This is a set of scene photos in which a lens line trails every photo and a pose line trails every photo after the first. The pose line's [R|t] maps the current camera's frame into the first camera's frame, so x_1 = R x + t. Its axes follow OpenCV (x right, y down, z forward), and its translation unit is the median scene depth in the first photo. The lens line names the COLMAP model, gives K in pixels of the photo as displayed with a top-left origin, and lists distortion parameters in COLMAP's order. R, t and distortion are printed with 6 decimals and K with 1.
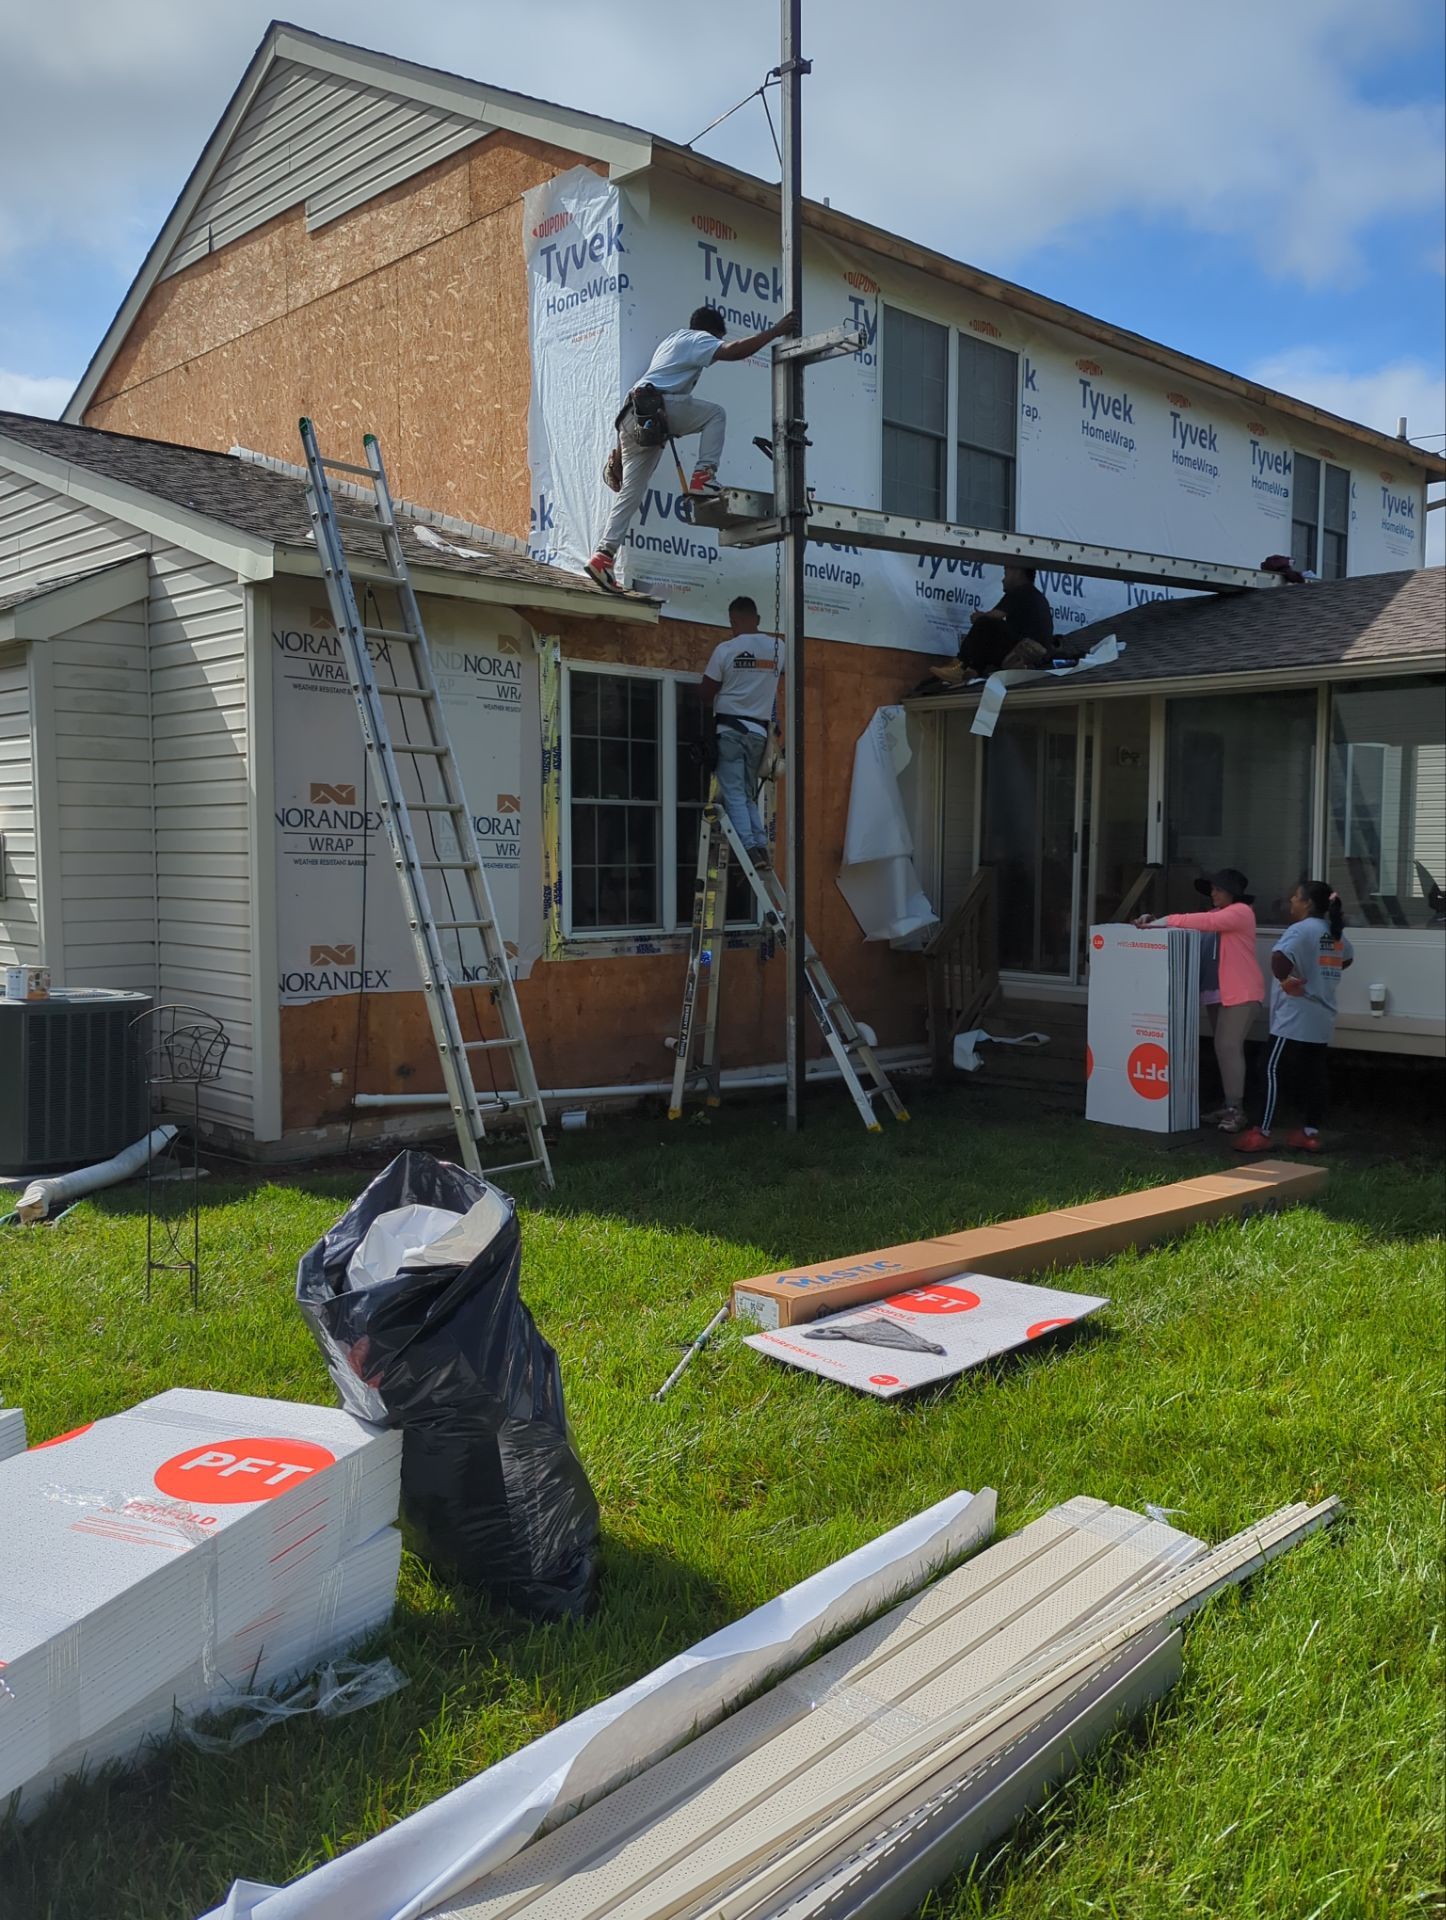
lens RADIAL K [[1599.6, 0, 731.2], [0, 1599.6, 964.0], [0, 0, 1]] dist [0.067183, -0.076543]
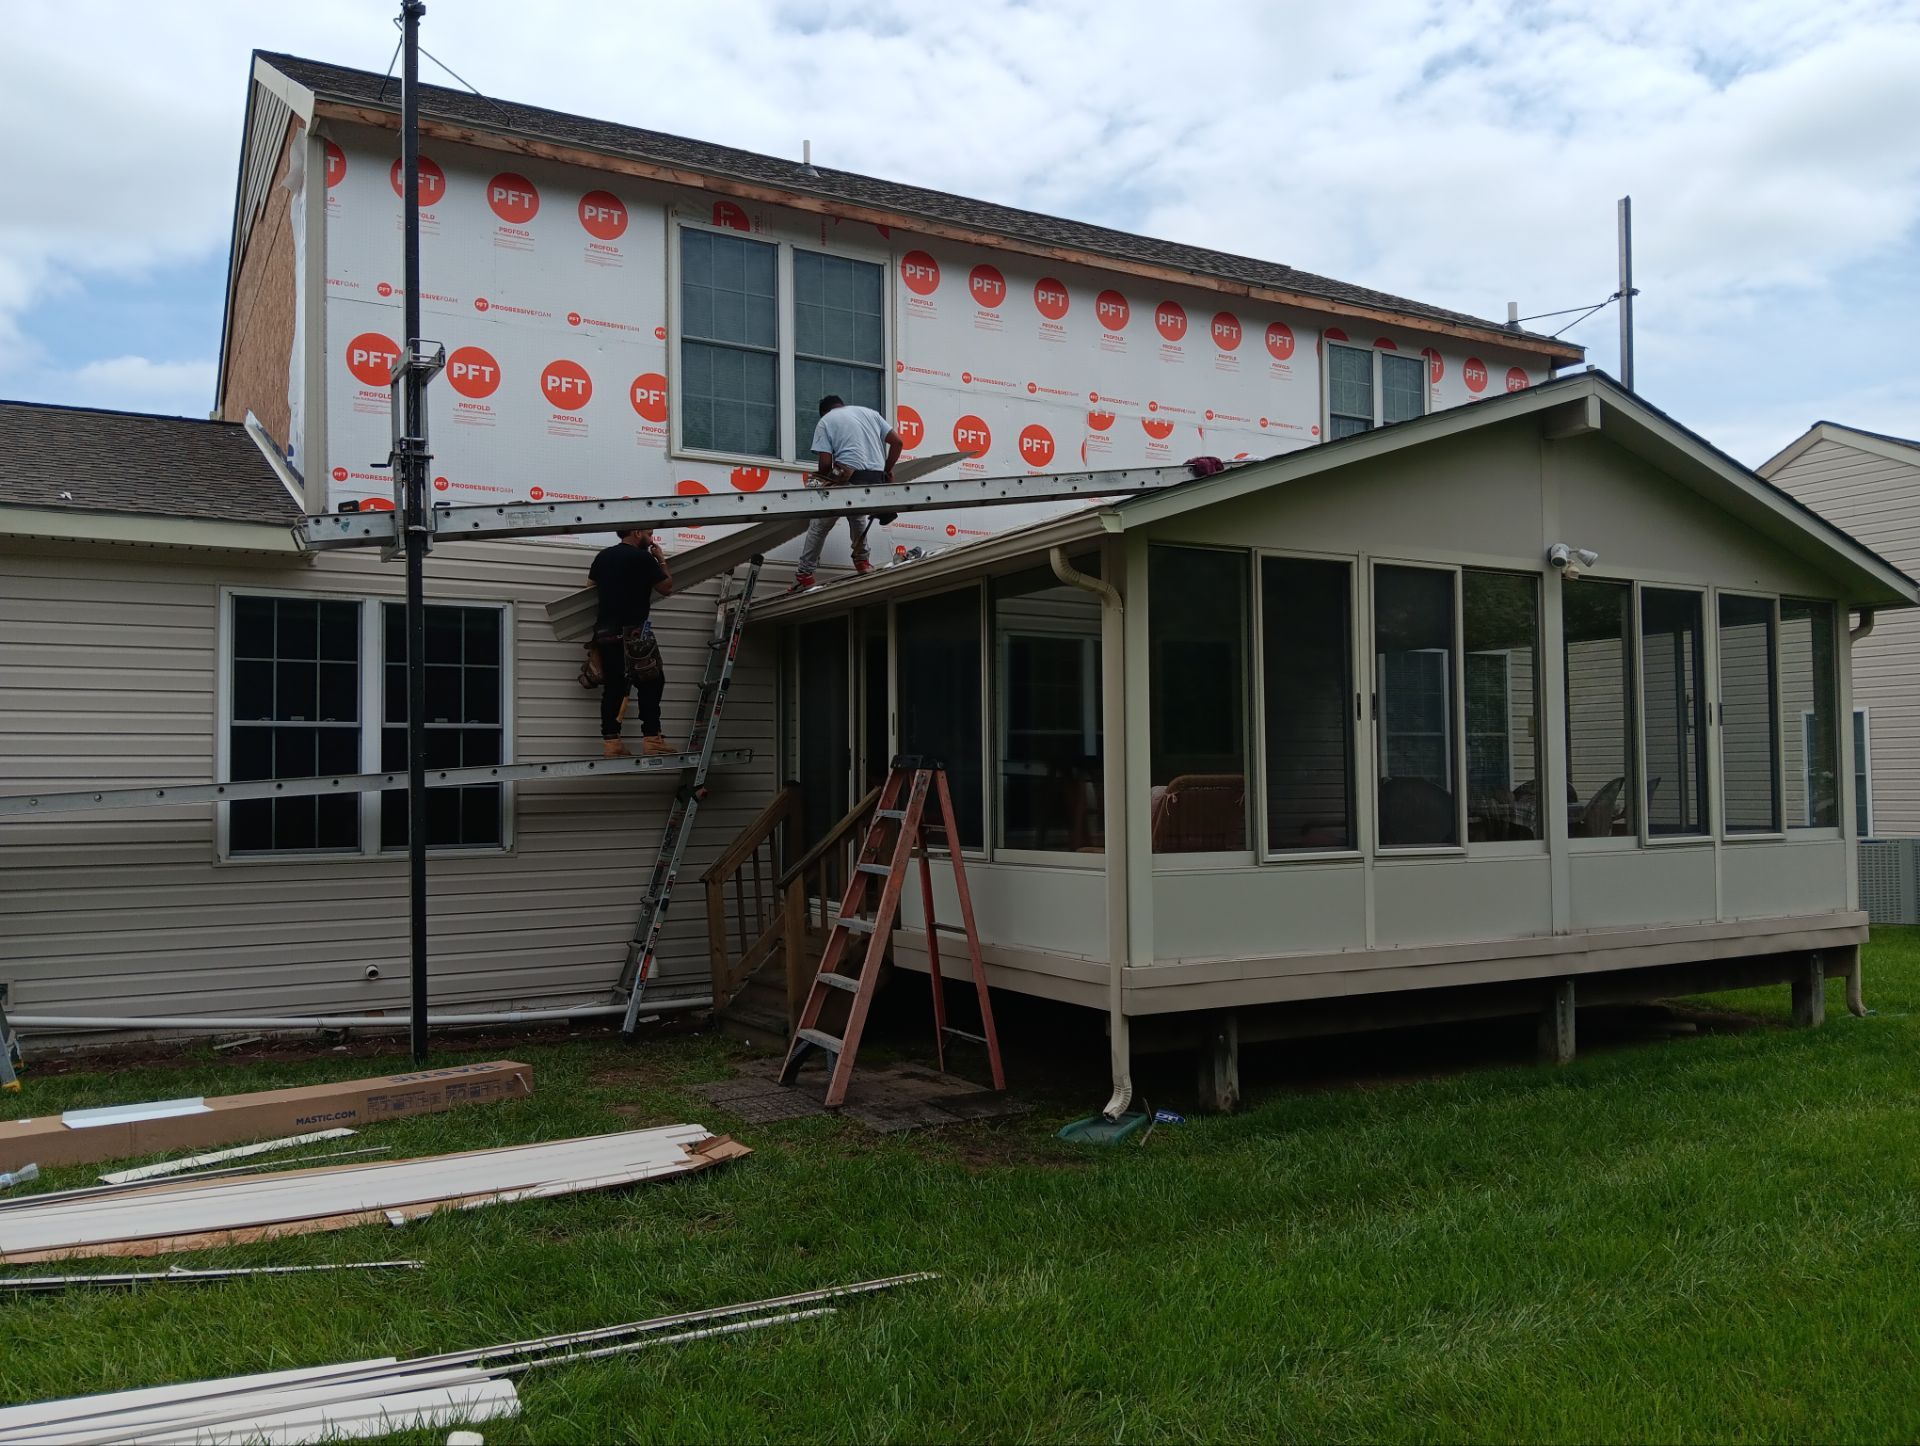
lens RADIAL K [[1492.3, 0, 959.2], [0, 1492.3, 725.5], [0, 0, 1]] dist [0.062198, -0.114838]
pose [[0.967648, -0.020636, -0.251459, 0.515961], [-0.006829, 0.994142, -0.107863, -0.002349], [0.252212, 0.106091, 0.961839, 0.190571]]
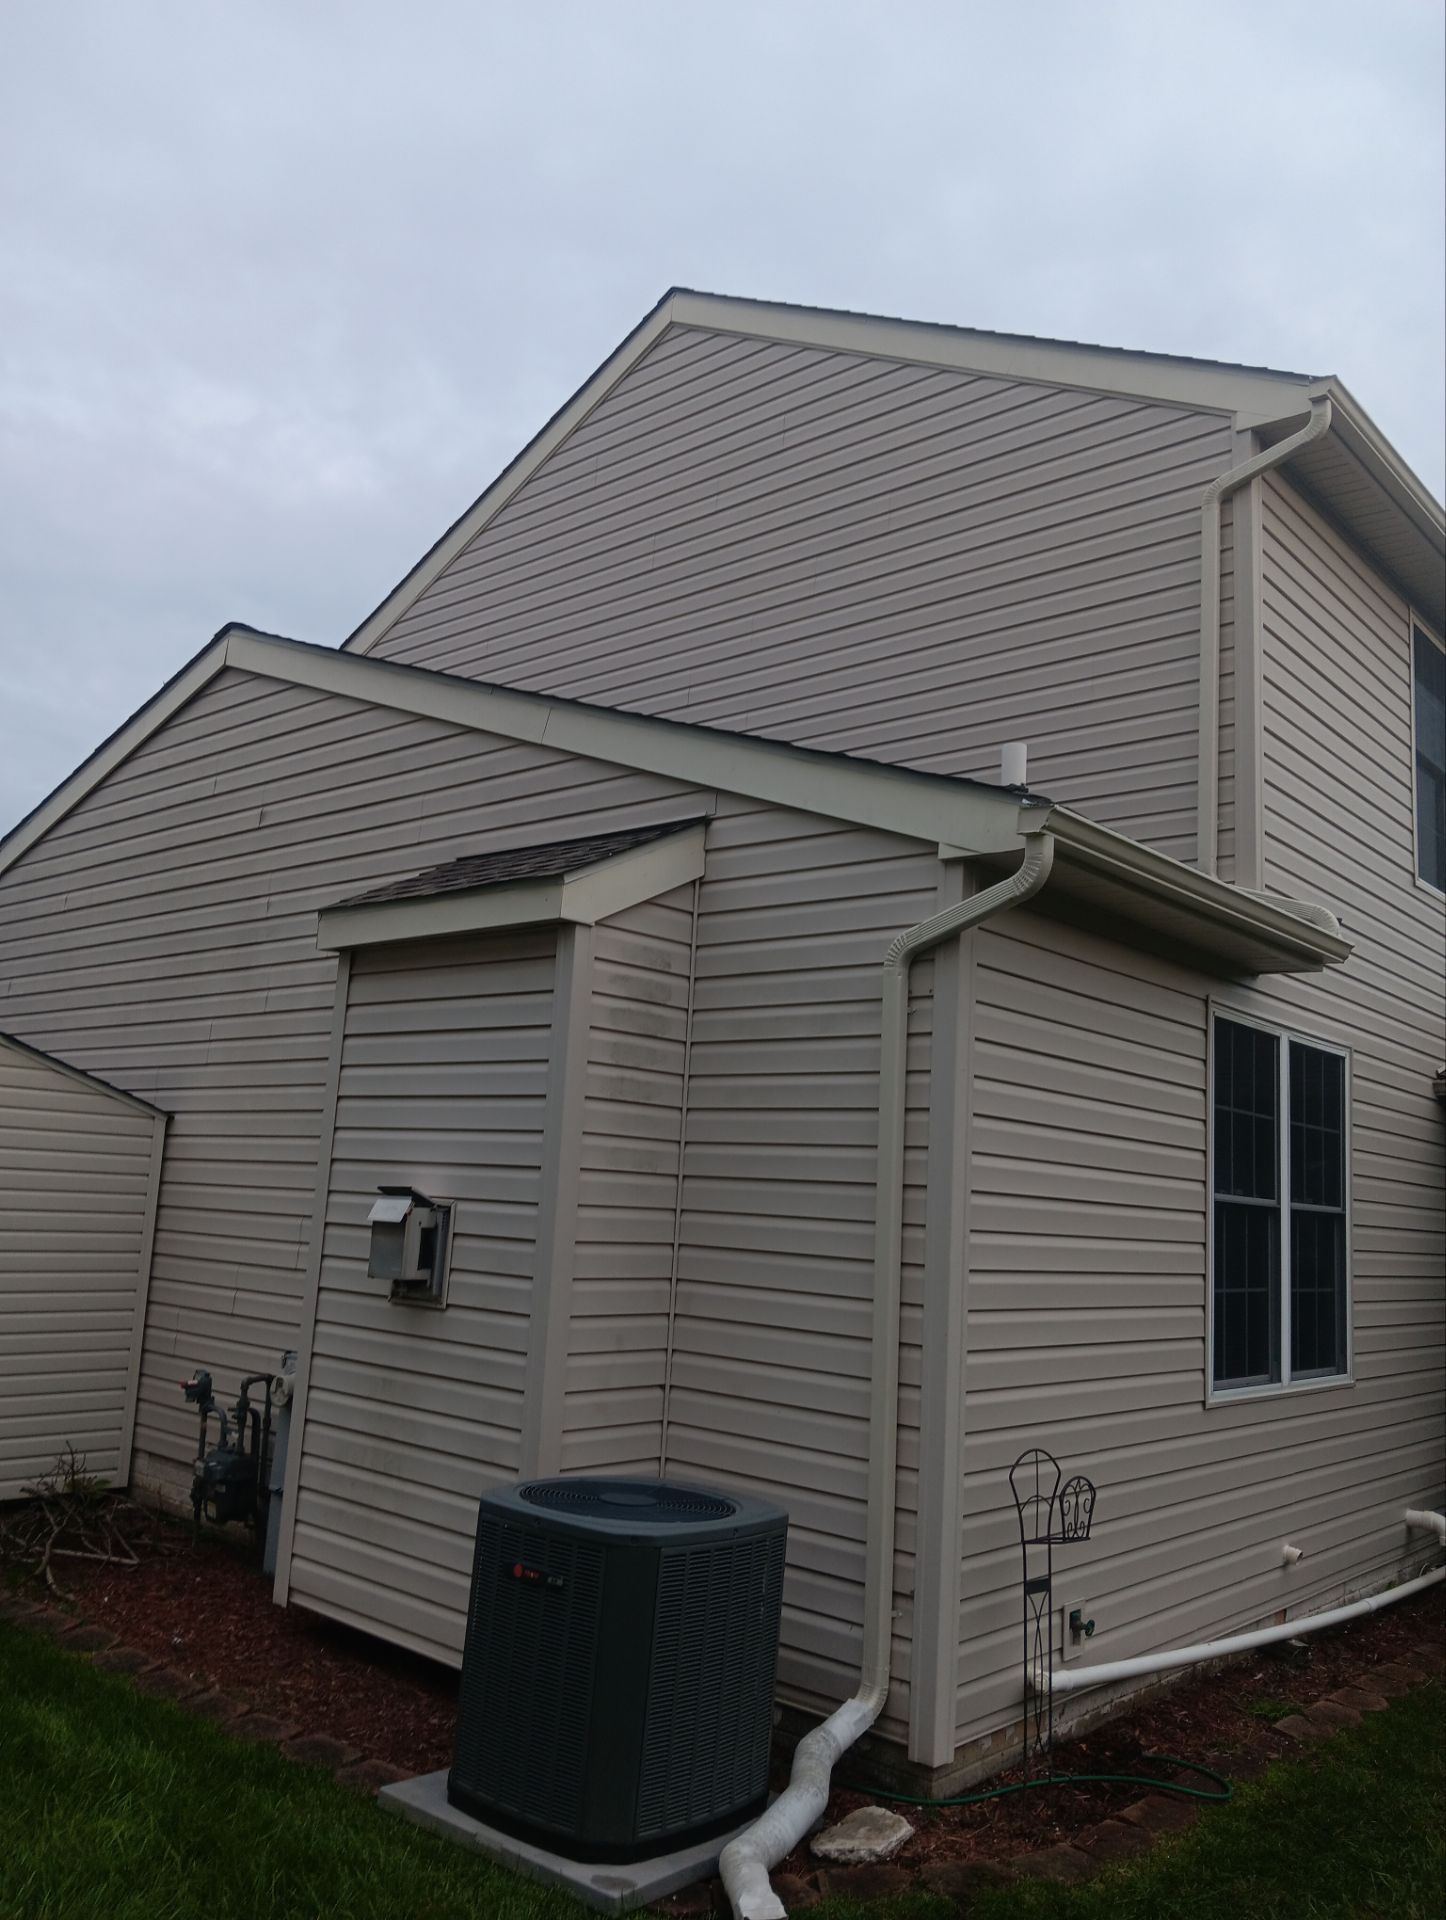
lens RADIAL K [[1492.3, 0, 712.6], [0, 1492.3, 963.0], [0, 0, 1]] dist [0.062198, -0.114838]
pose [[0.995010, 0.067010, 0.073929, -0.337208], [-0.048456, 0.972207, -0.229053, -0.035939], [-0.087223, 0.224327, 0.970603, 0.317560]]
